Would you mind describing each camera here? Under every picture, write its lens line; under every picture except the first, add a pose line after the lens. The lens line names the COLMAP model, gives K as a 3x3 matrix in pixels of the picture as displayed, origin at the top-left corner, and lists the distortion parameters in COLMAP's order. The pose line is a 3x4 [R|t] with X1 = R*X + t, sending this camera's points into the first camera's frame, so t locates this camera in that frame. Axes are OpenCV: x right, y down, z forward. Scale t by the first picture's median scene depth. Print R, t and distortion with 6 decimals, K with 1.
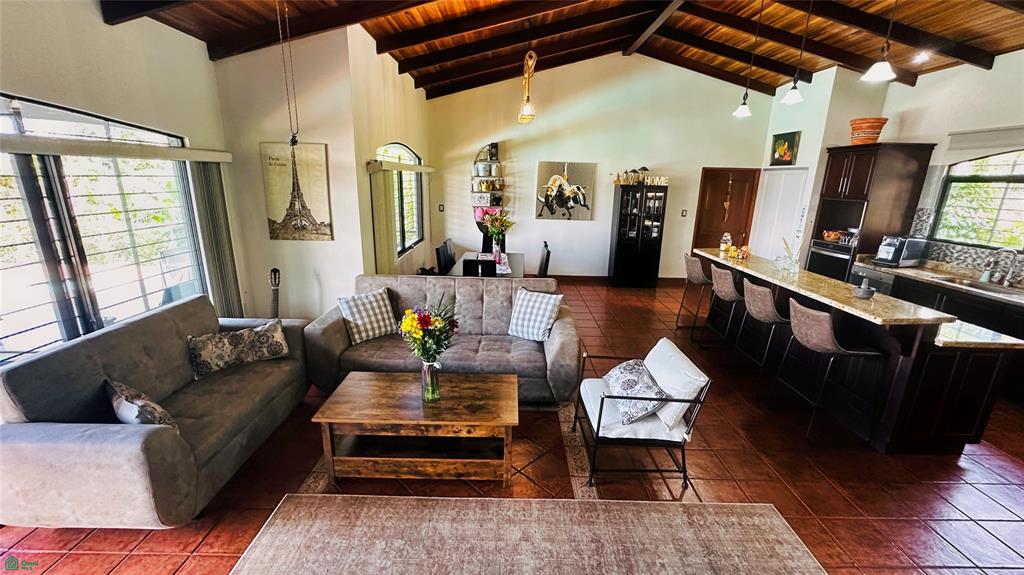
lens RADIAL K [[413.2, 0, 510.6], [0, 413.2, 290.1], [0, 0, 1]] dist [0.000724, -0.000173]
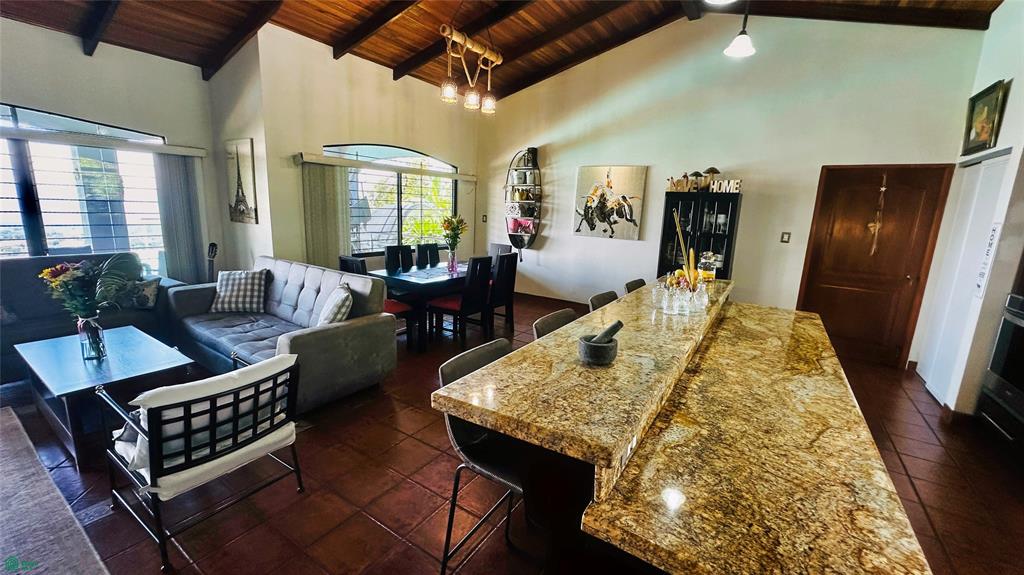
lens RADIAL K [[413.2, 0, 510.1], [0, 413.2, 287.1], [0, 0, 1]] dist [0.000724, -0.000173]
pose [[0.832180, 0.118717, -0.541649, 0.433291], [-0.168515, 0.984758, -0.043068, -0.010443], [0.528280, 0.127116, 0.839501, 0.250560]]
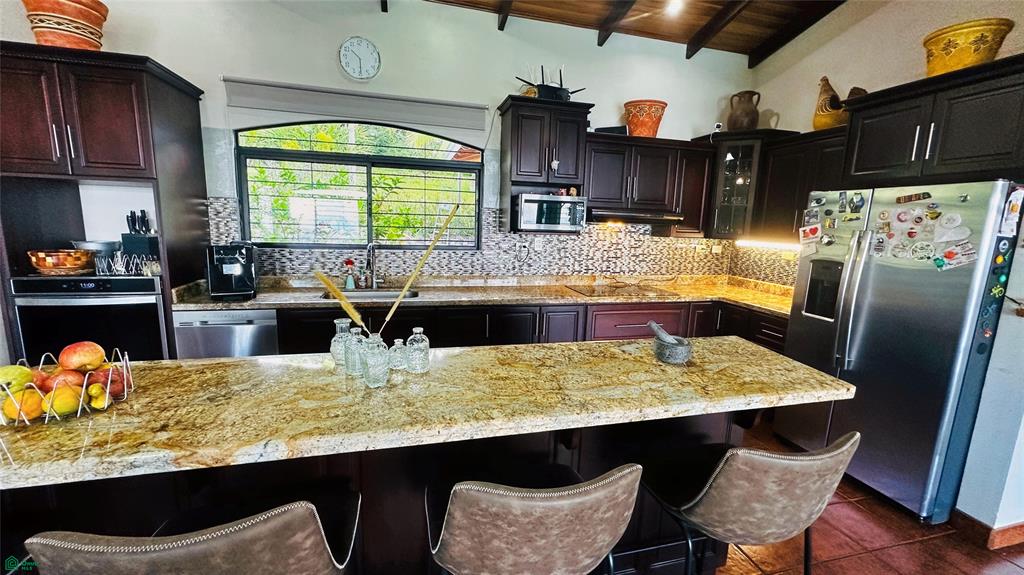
lens RADIAL K [[413.2, 0, 518.5], [0, 413.2, 288.7], [0, 0, 1]] dist [0.000724, -0.000173]
pose [[-0.261195, -0.184083, 0.947571, 0.201374], [0.211222, 0.946959, 0.242187, -0.089626], [-0.941893, 0.263406, -0.208459, 0.539429]]
